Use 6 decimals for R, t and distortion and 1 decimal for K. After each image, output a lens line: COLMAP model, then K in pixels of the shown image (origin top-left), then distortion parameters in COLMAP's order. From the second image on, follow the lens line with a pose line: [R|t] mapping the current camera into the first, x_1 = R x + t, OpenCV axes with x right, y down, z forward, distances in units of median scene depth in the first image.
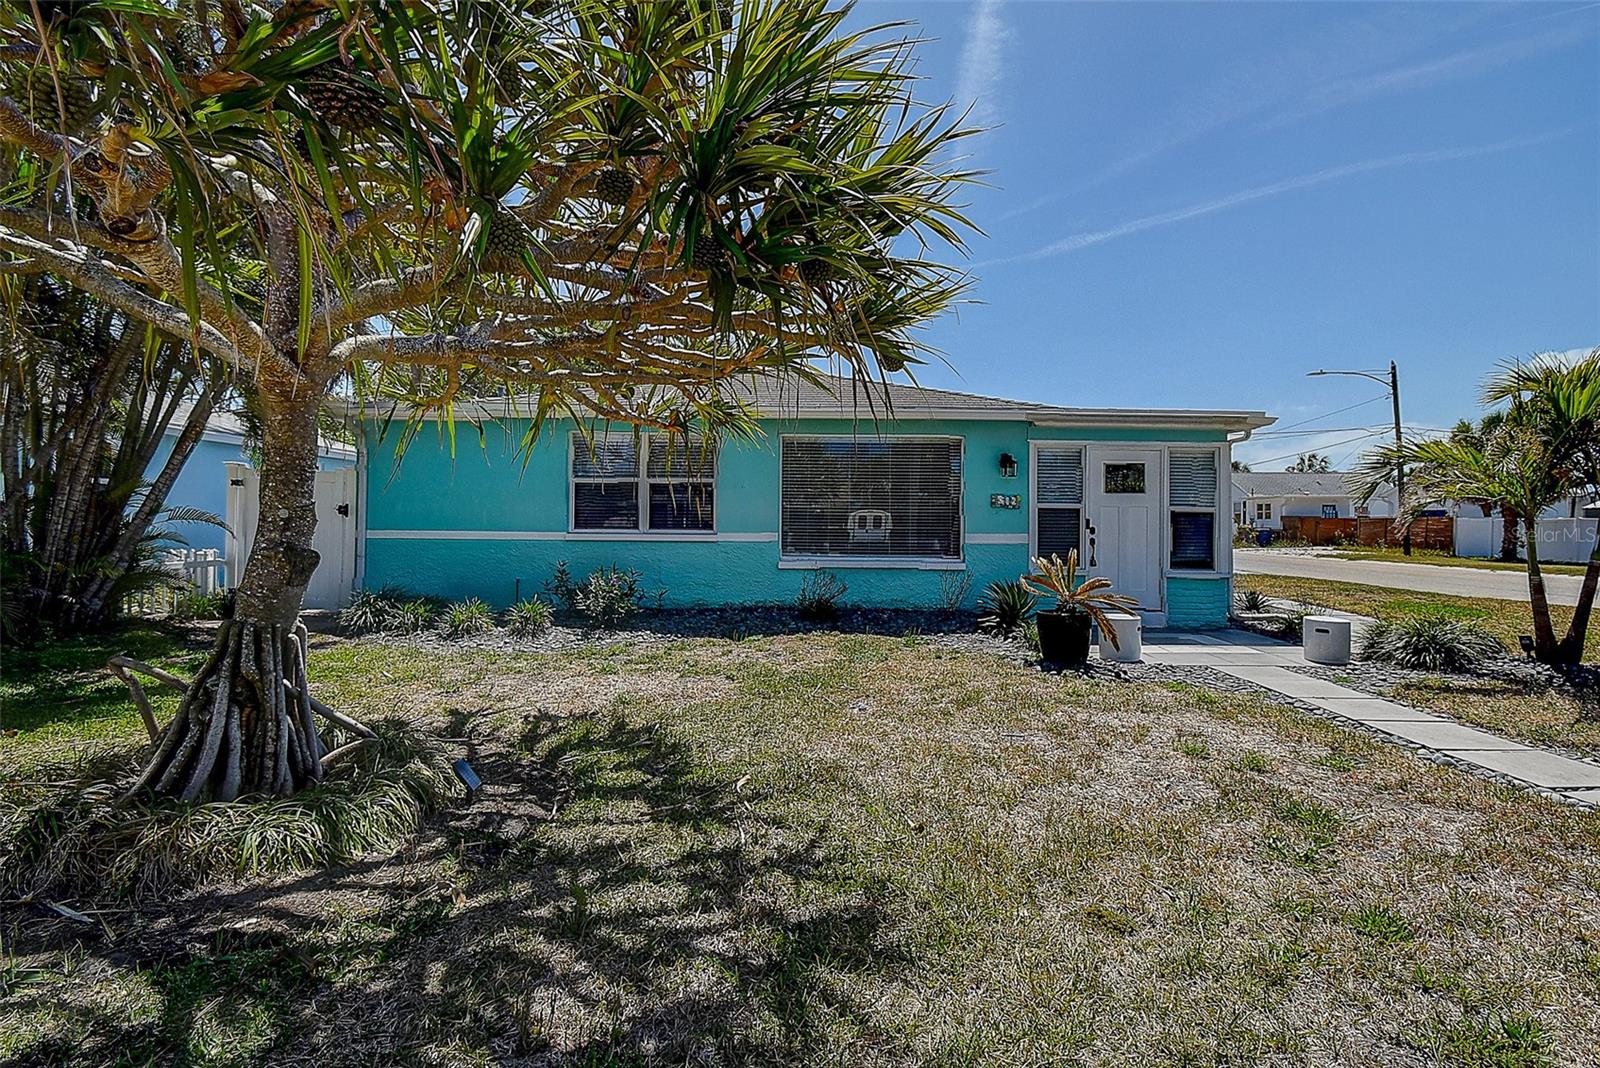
lens RADIAL K [[719.6, 0, 816.6], [0, 719.6, 523.8], [0, 0, 1]] dist [0.016959, -0.014715]
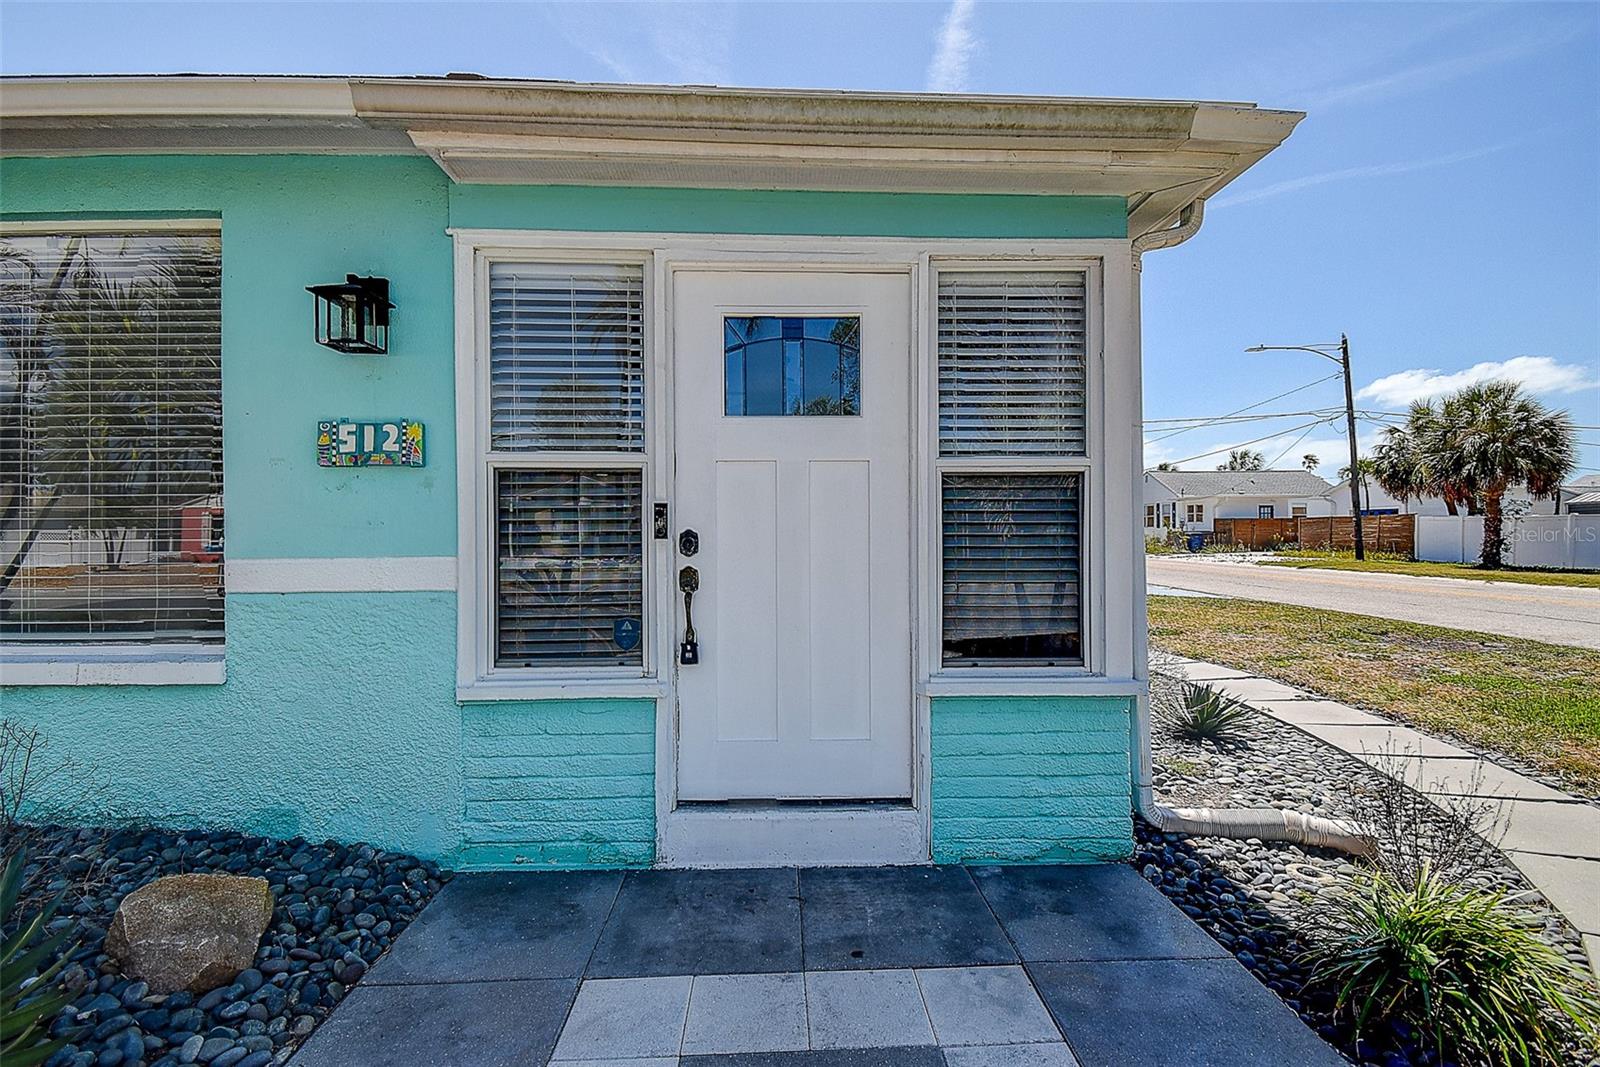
lens RADIAL K [[719.6, 0, 792.6], [0, 719.6, 539.8], [0, 0, 1]] dist [0.016959, -0.014715]
pose [[0.998749, -0.011382, 0.048693, 0.402614], [0.010842, 0.999877, 0.011332, 0.005498], [-0.048816, -0.010790, 0.998749, 0.688254]]
